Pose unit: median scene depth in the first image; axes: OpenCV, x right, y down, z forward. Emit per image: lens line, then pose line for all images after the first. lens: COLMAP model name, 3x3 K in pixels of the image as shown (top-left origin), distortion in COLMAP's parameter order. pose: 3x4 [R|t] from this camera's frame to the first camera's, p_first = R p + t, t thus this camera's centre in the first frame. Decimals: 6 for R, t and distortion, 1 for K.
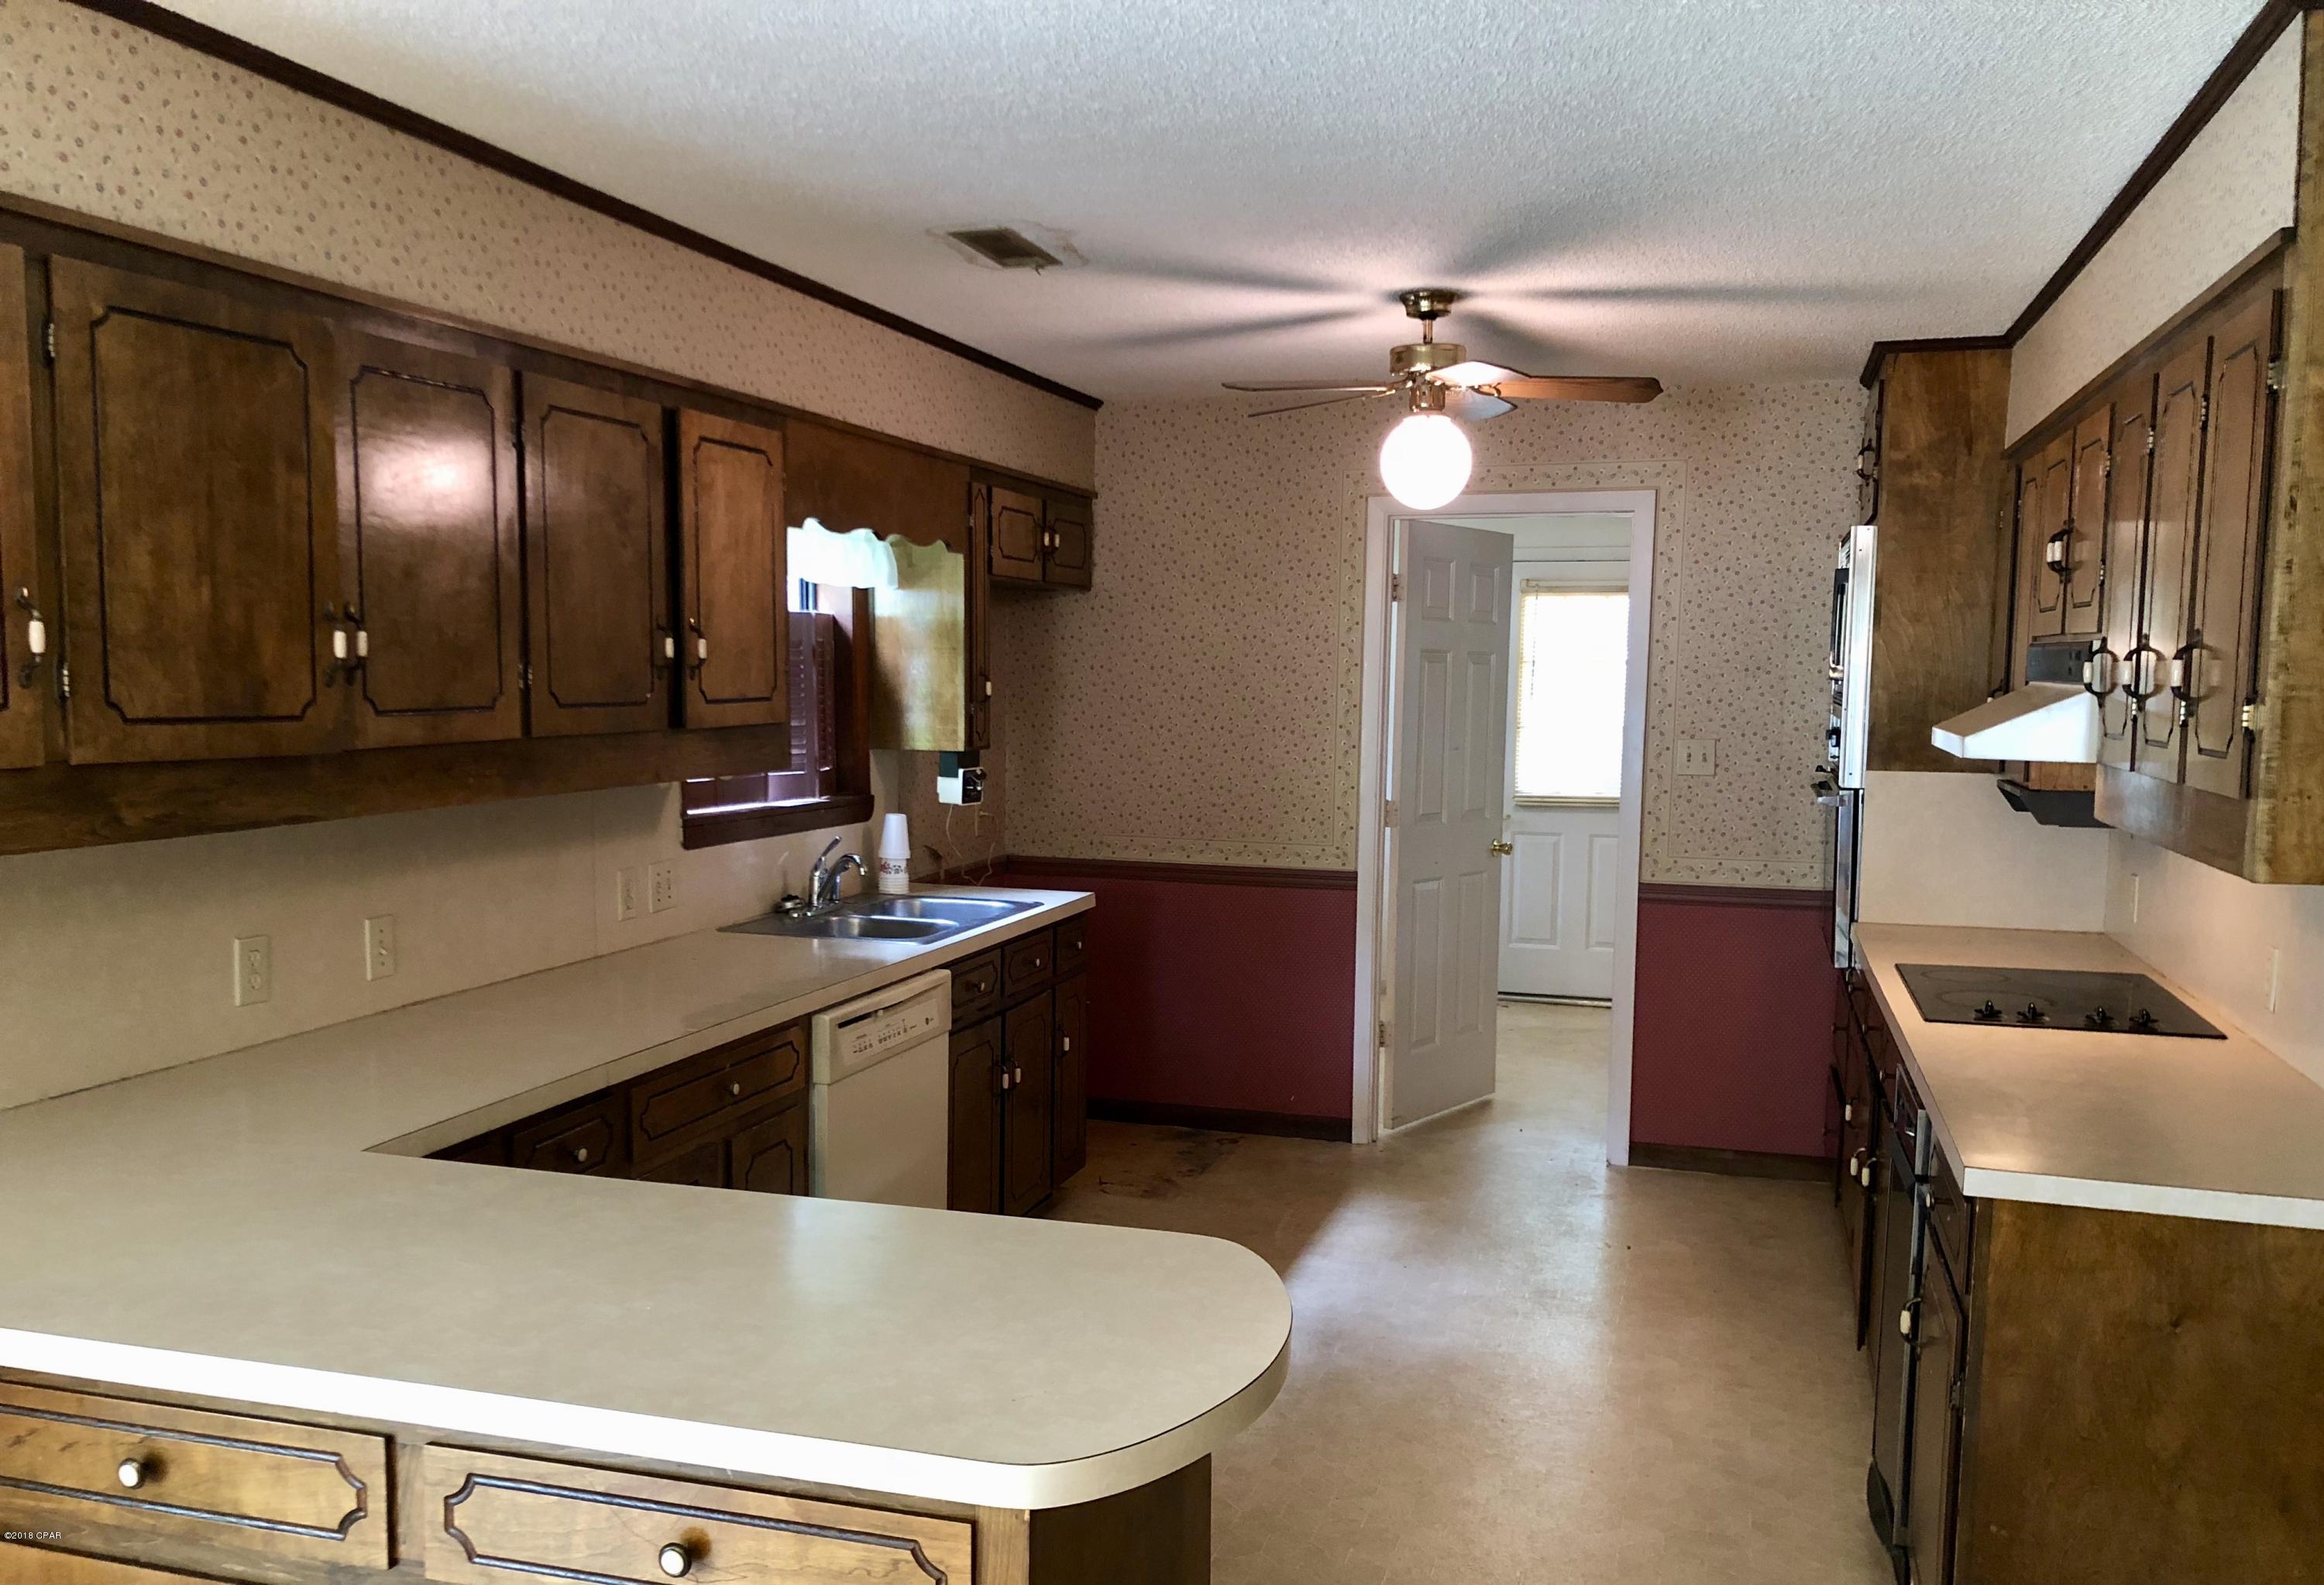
lens RADIAL K [[1916.1, 0, 1162.0], [0, 1916.1, 792.5], [0, 0, 1]] dist [-0.008236, -0.003661]
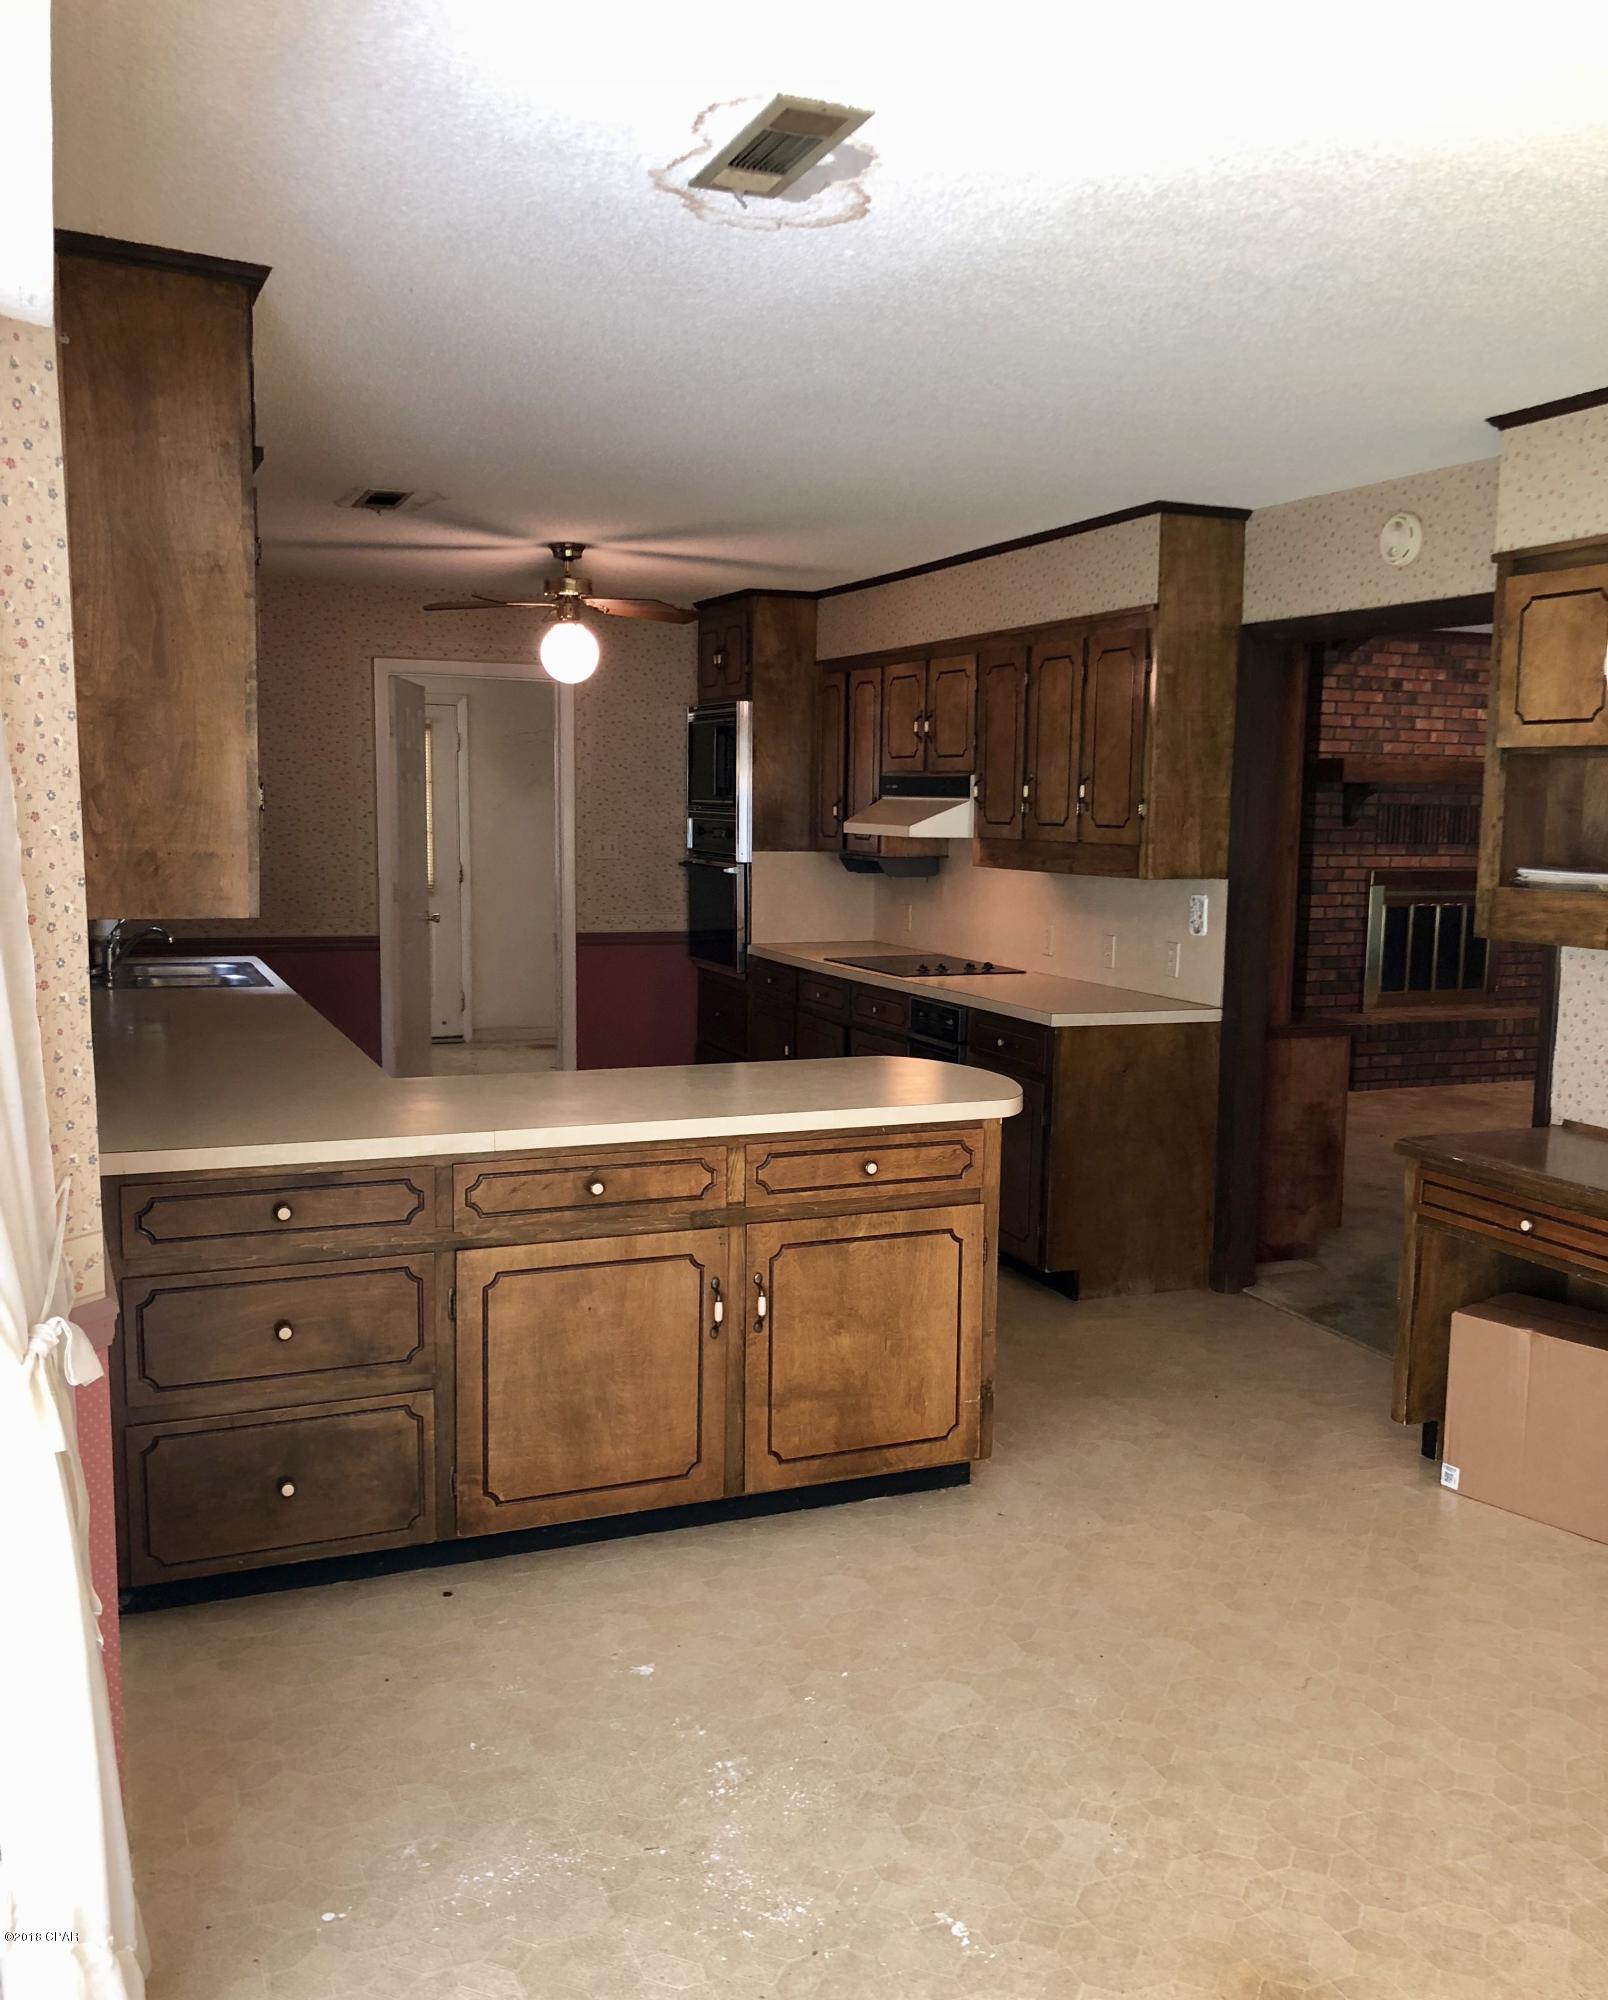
lens RADIAL K [[1764.5, 0, 804.0], [0, 1764.5, 1000.0], [0, 0, 1]] dist [-0.007519, -0.003827]
pose [[0.774161, -0.071166, 0.628975, -0.631693], [0.036884, 0.997043, 0.067414, 0.017602], [-0.631913, -0.028990, 0.774497, -0.235521]]
